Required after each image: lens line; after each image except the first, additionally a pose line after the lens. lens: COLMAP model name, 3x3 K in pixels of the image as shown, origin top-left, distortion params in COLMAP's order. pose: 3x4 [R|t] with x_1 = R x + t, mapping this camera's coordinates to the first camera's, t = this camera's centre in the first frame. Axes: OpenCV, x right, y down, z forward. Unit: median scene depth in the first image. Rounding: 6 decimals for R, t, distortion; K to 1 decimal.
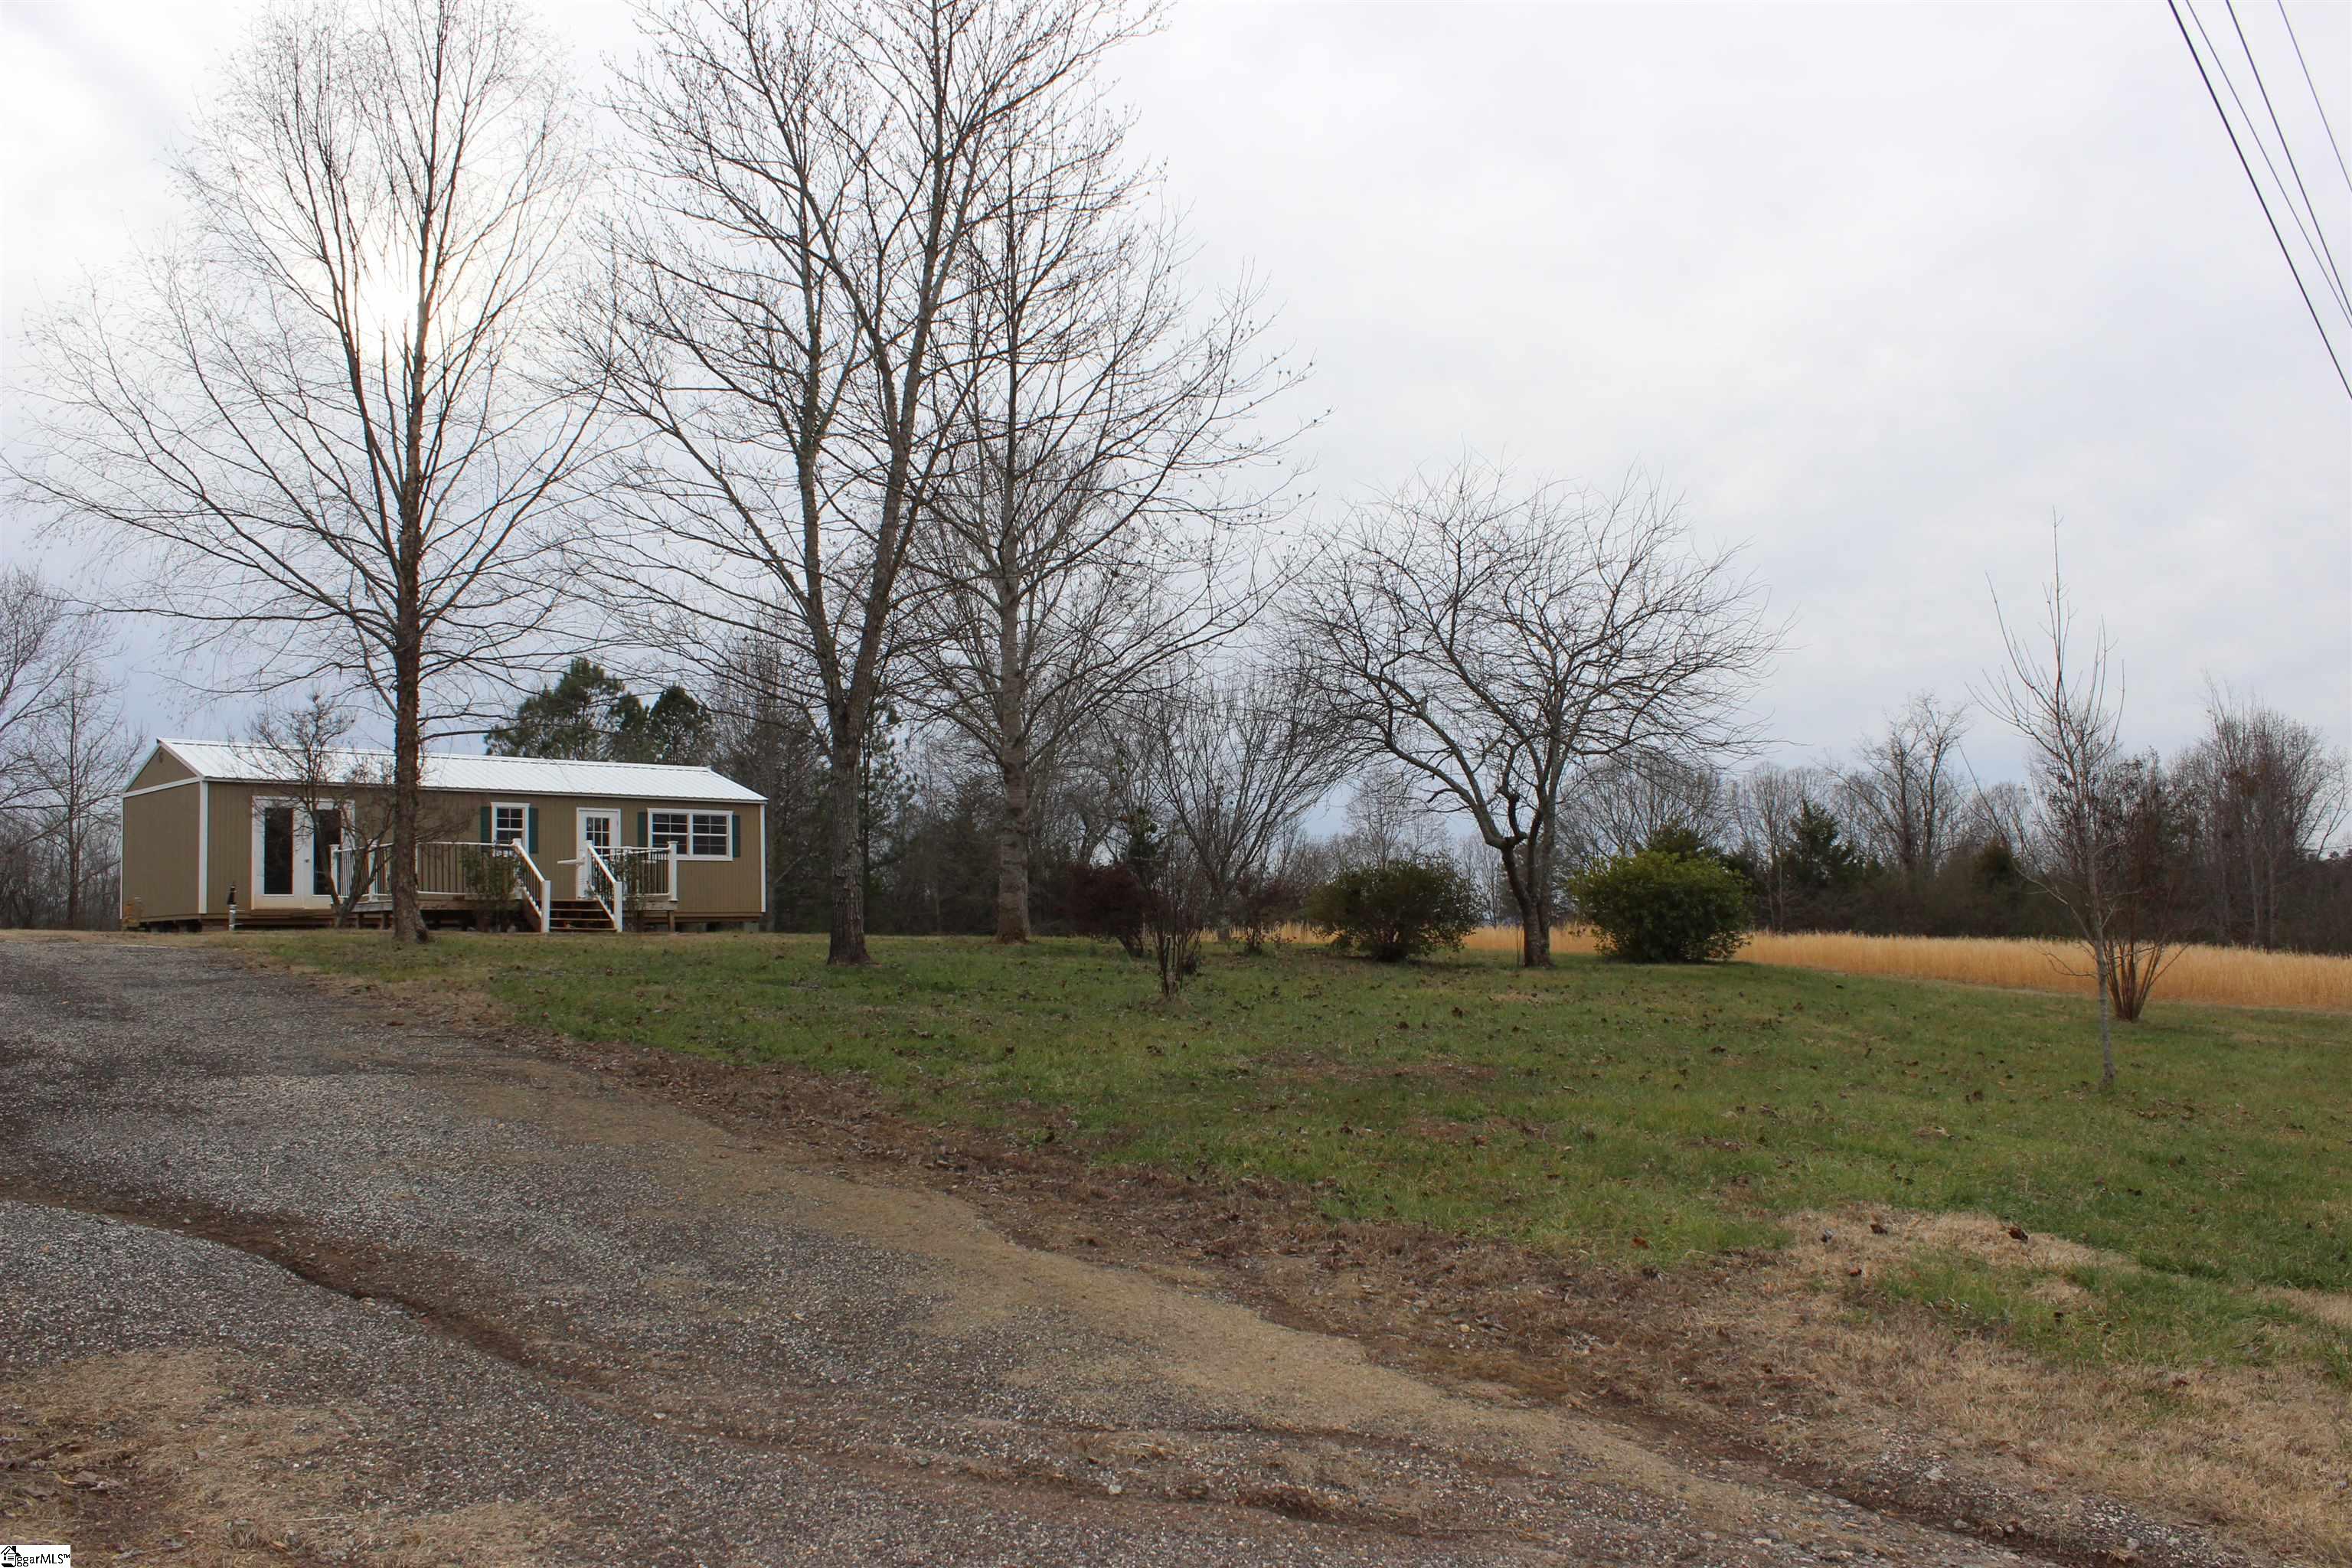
lens RADIAL K [[1943.6, 0, 1182.5], [0, 1943.6, 794.4], [0, 0, 1]] dist [-0.170577, 0.154357]
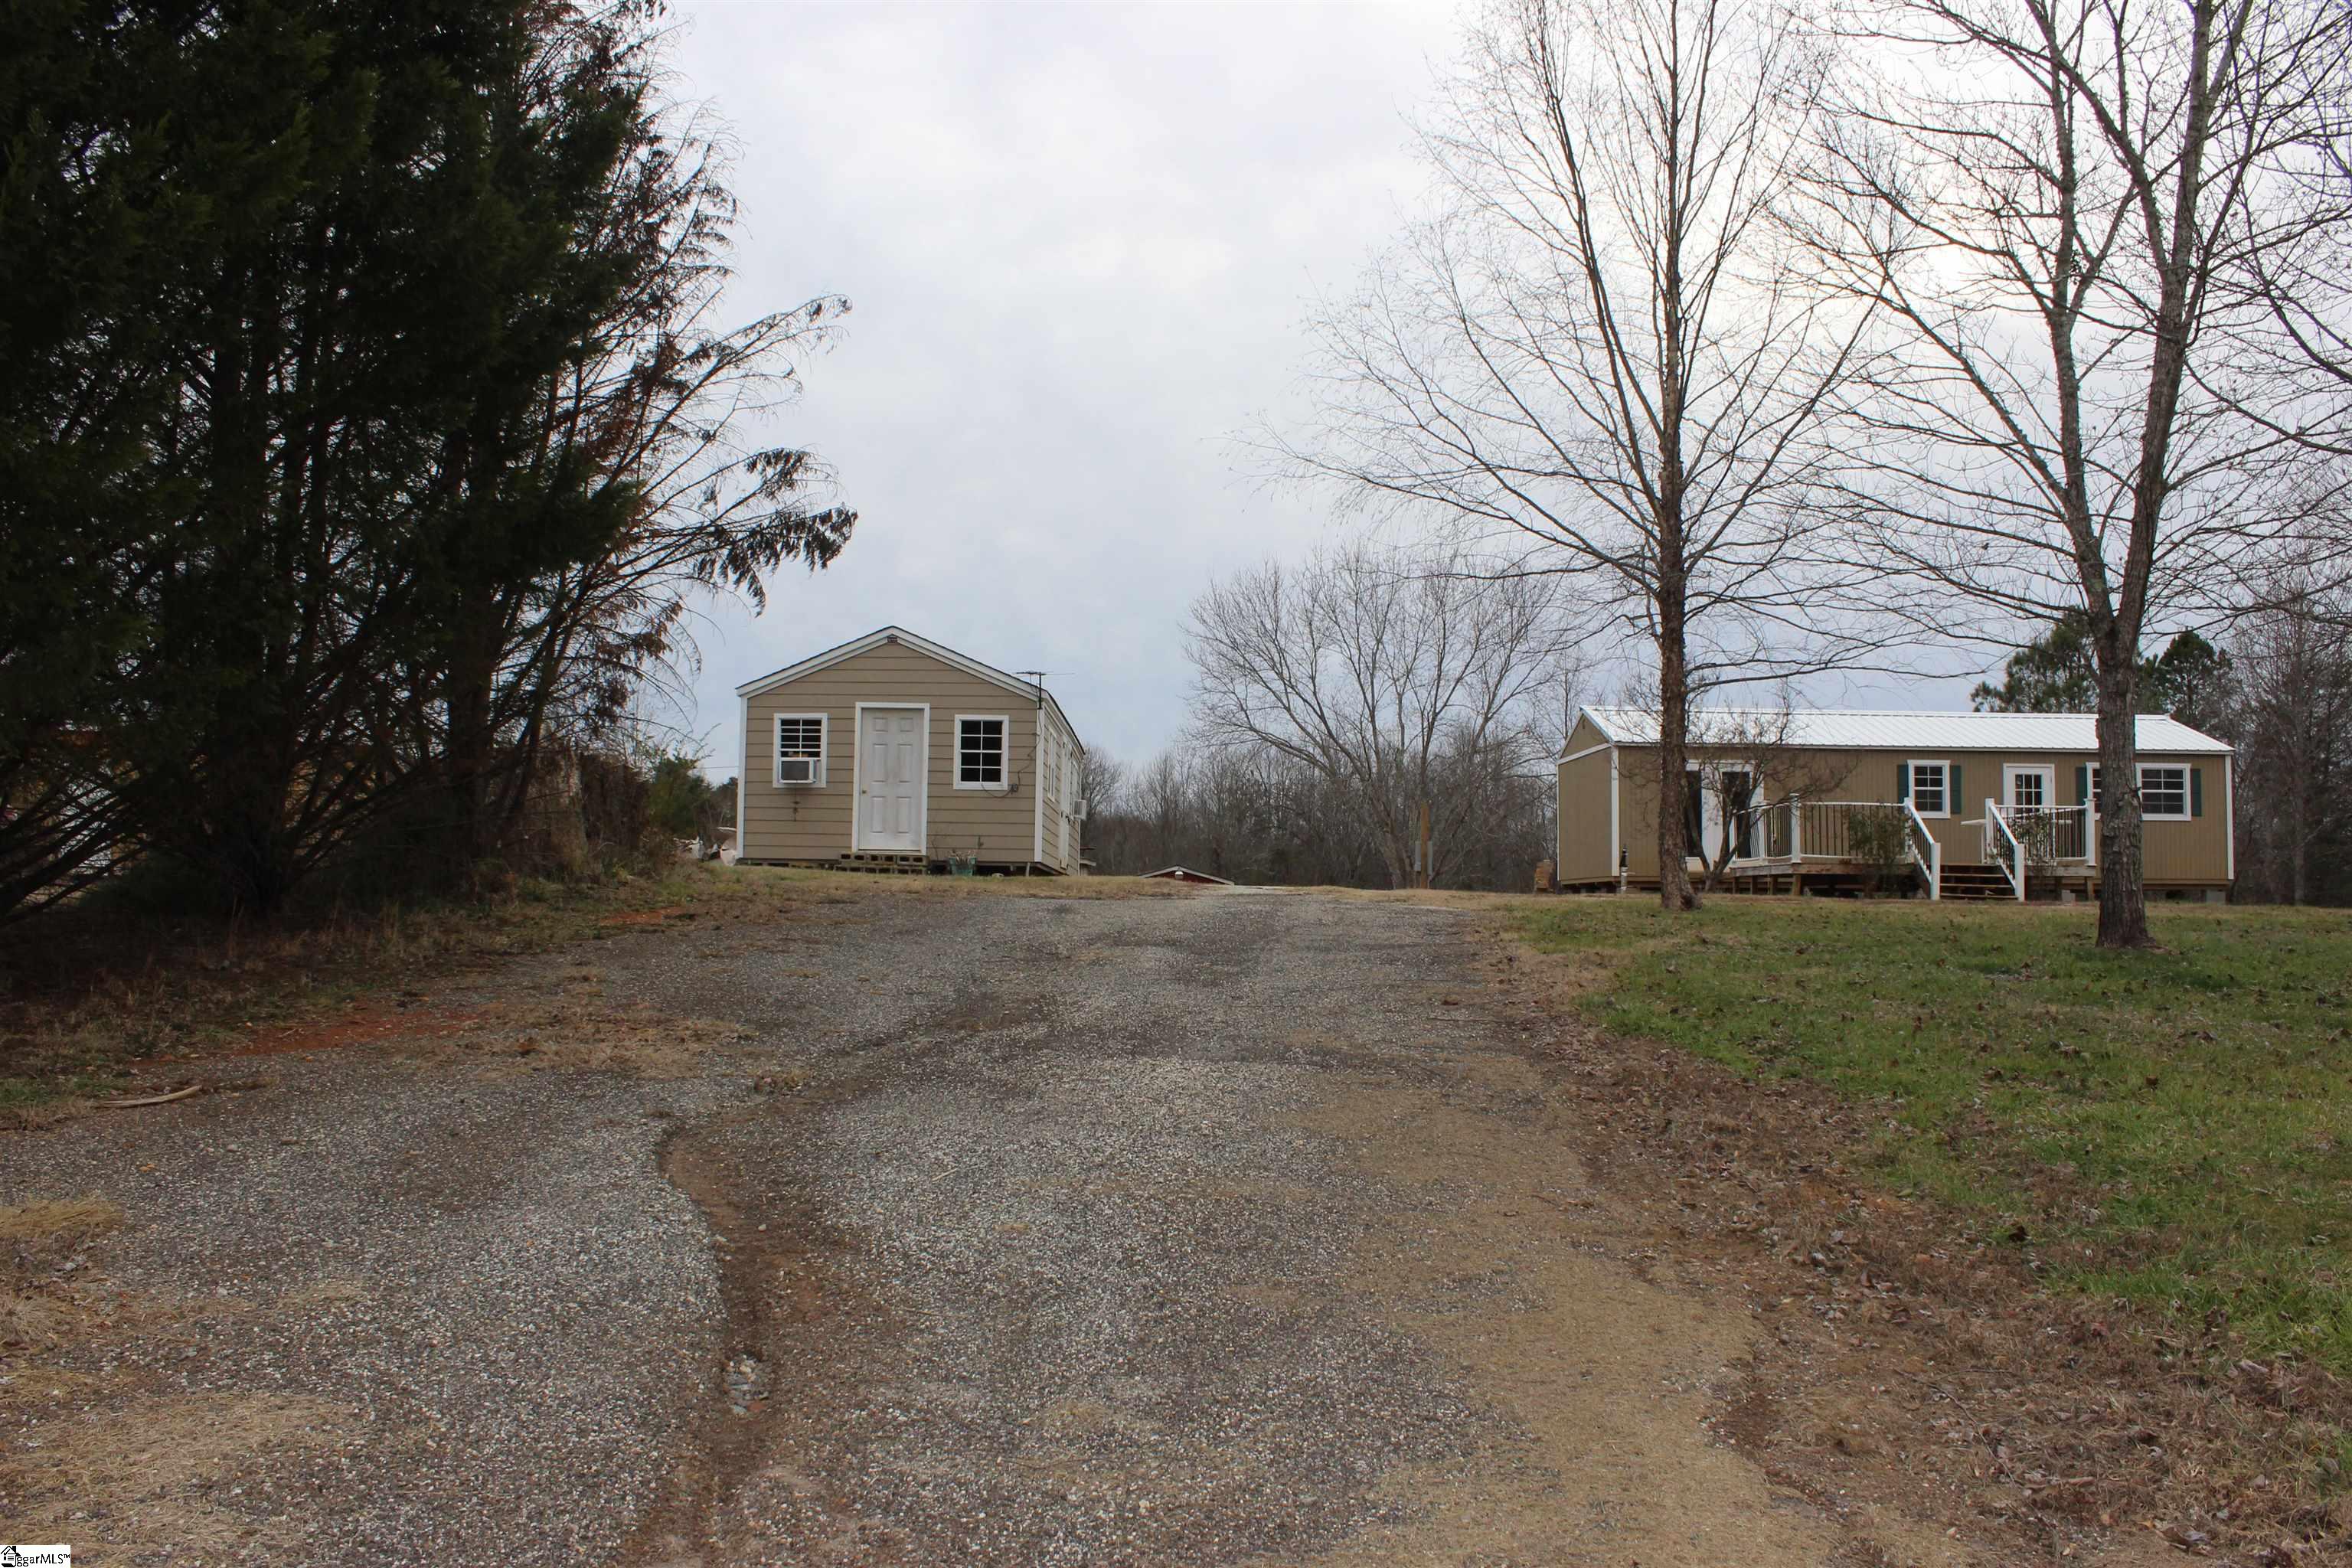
lens RADIAL K [[1943.6, 0, 1182.5], [0, 1943.6, 794.4], [0, 0, 1]] dist [-0.170577, 0.154357]
pose [[0.716403, -0.012616, -0.697572, 0.043347], [0.025948, 0.999627, 0.008570, 0.004467], [0.697204, -0.024240, 0.716463, 0.090948]]
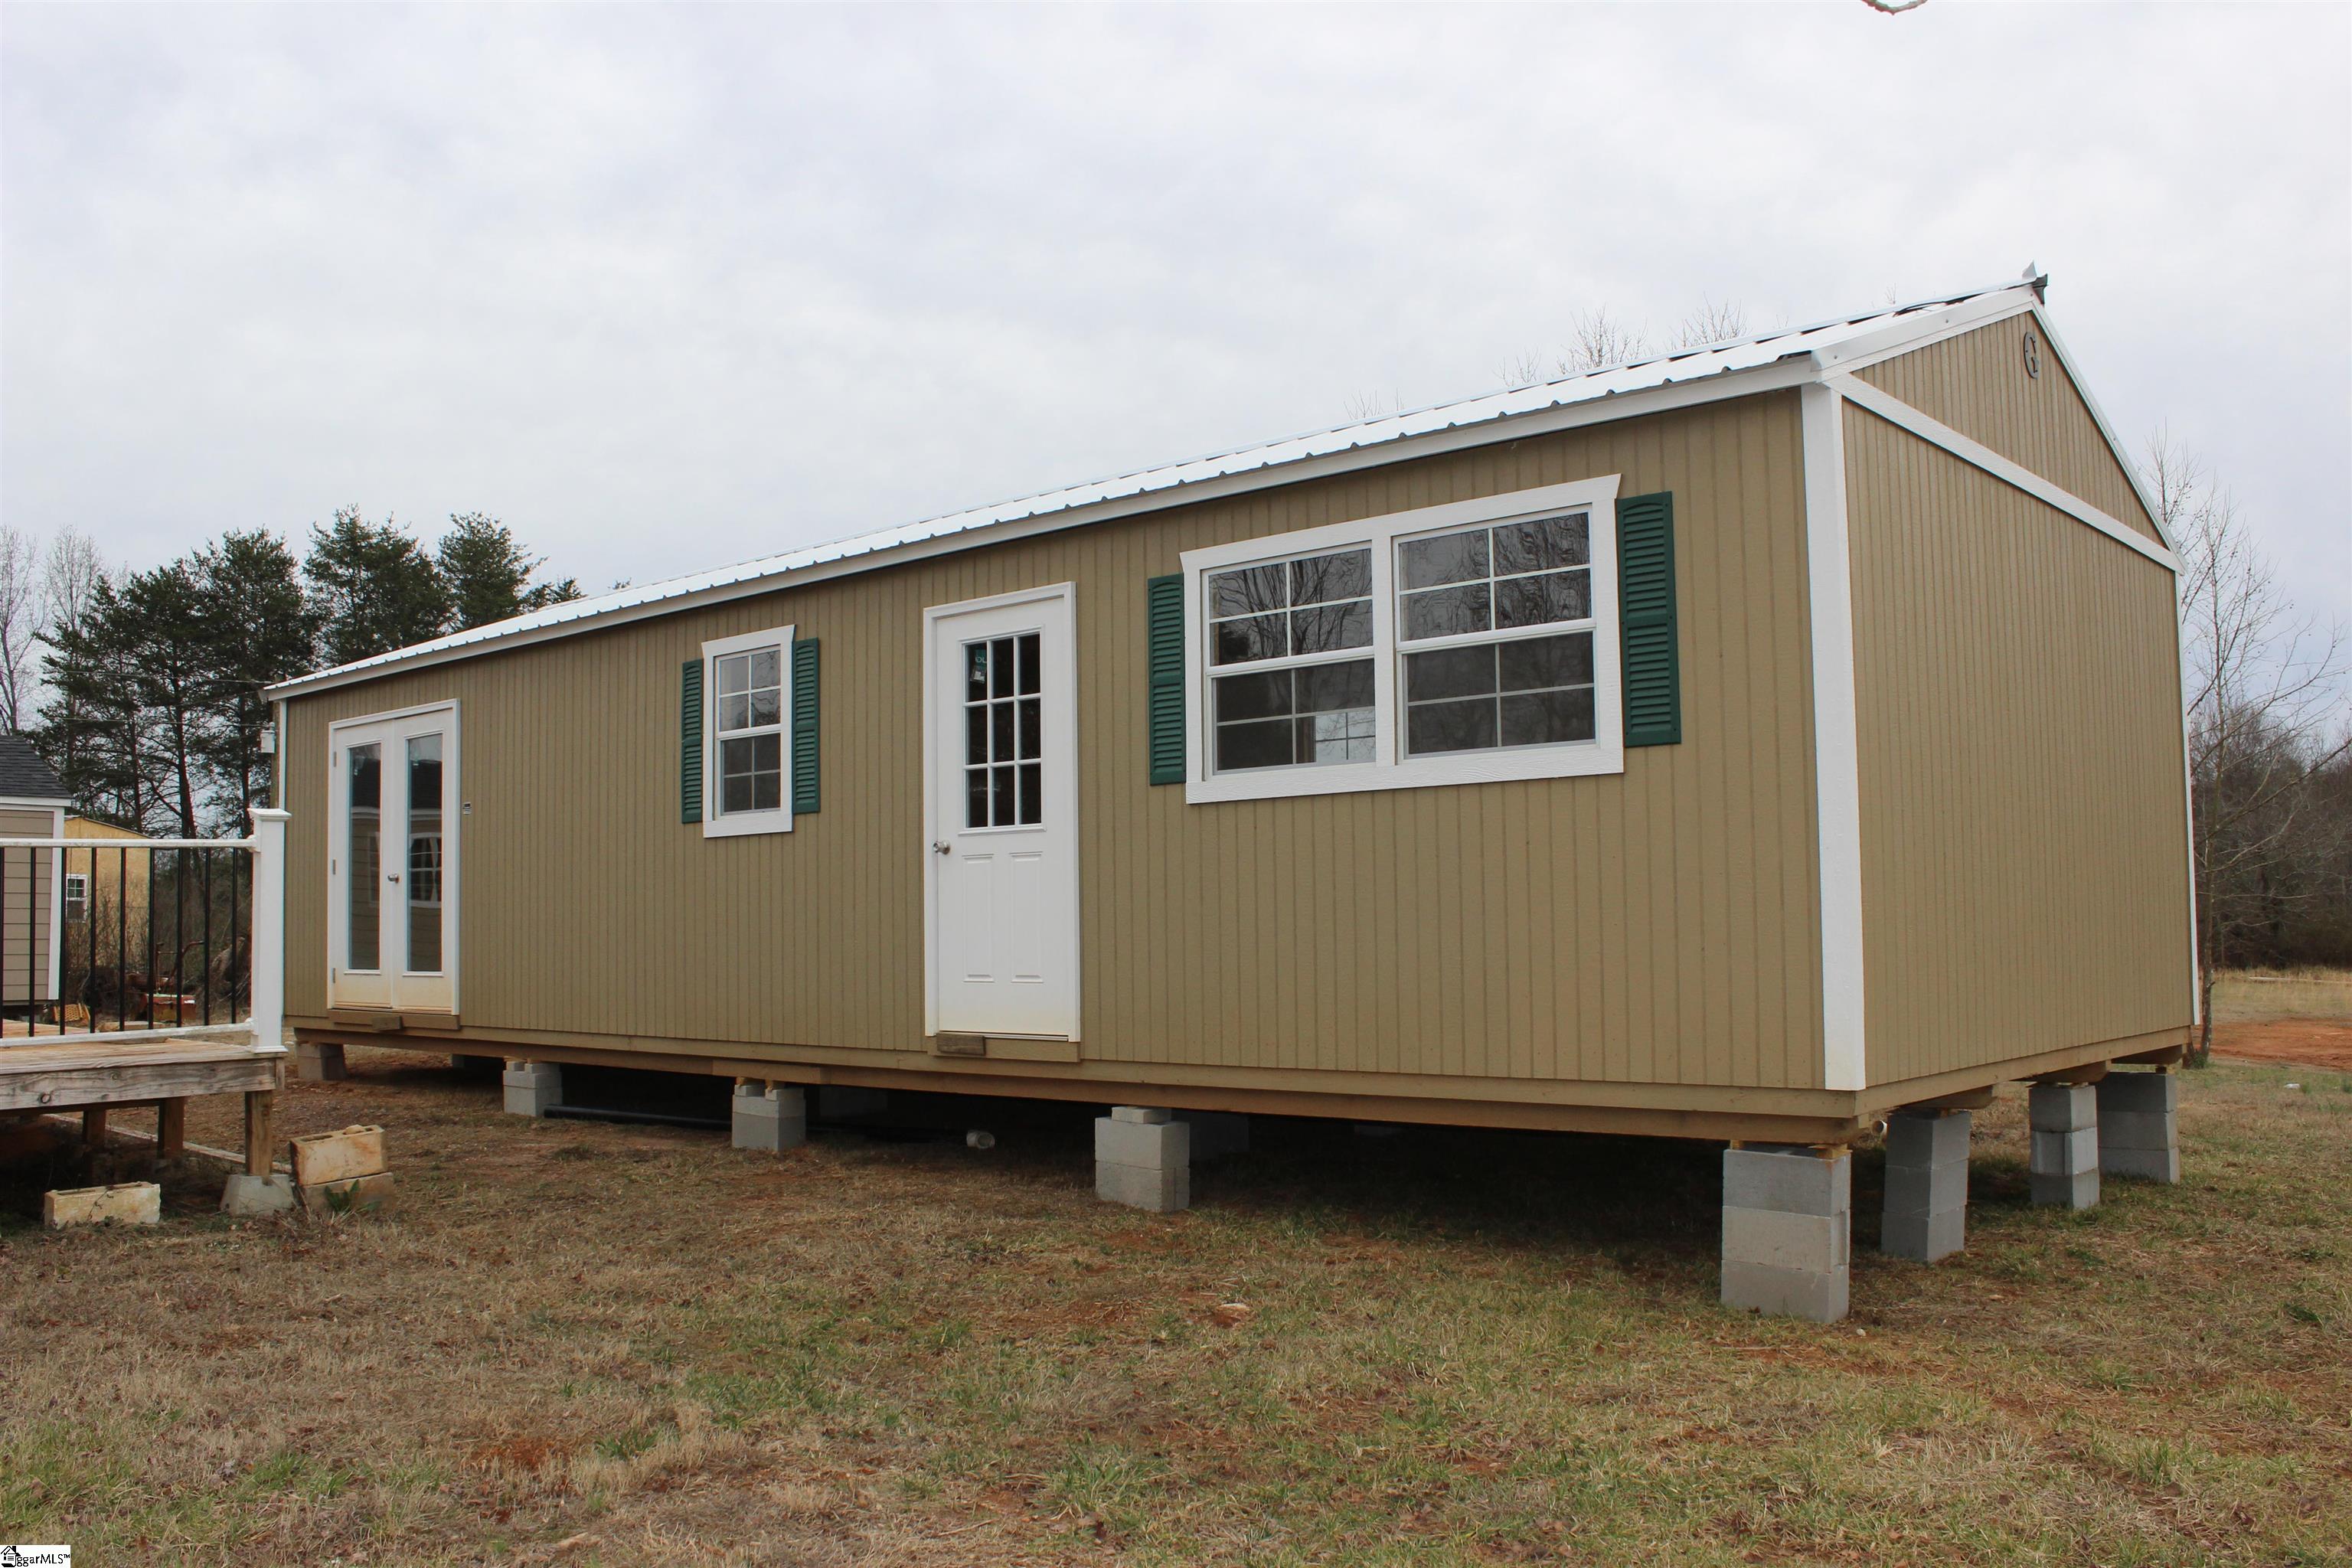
lens RADIAL K [[1943.6, 0, 1182.5], [0, 1943.6, 794.4], [0, 0, 1]] dist [-0.170577, 0.154357]
pose [[0.019213, -0.040960, -0.998976, -0.092990], [0.087837, 0.995366, -0.039123, 0.052655], [0.995950, -0.086995, 0.022722, 1.277808]]
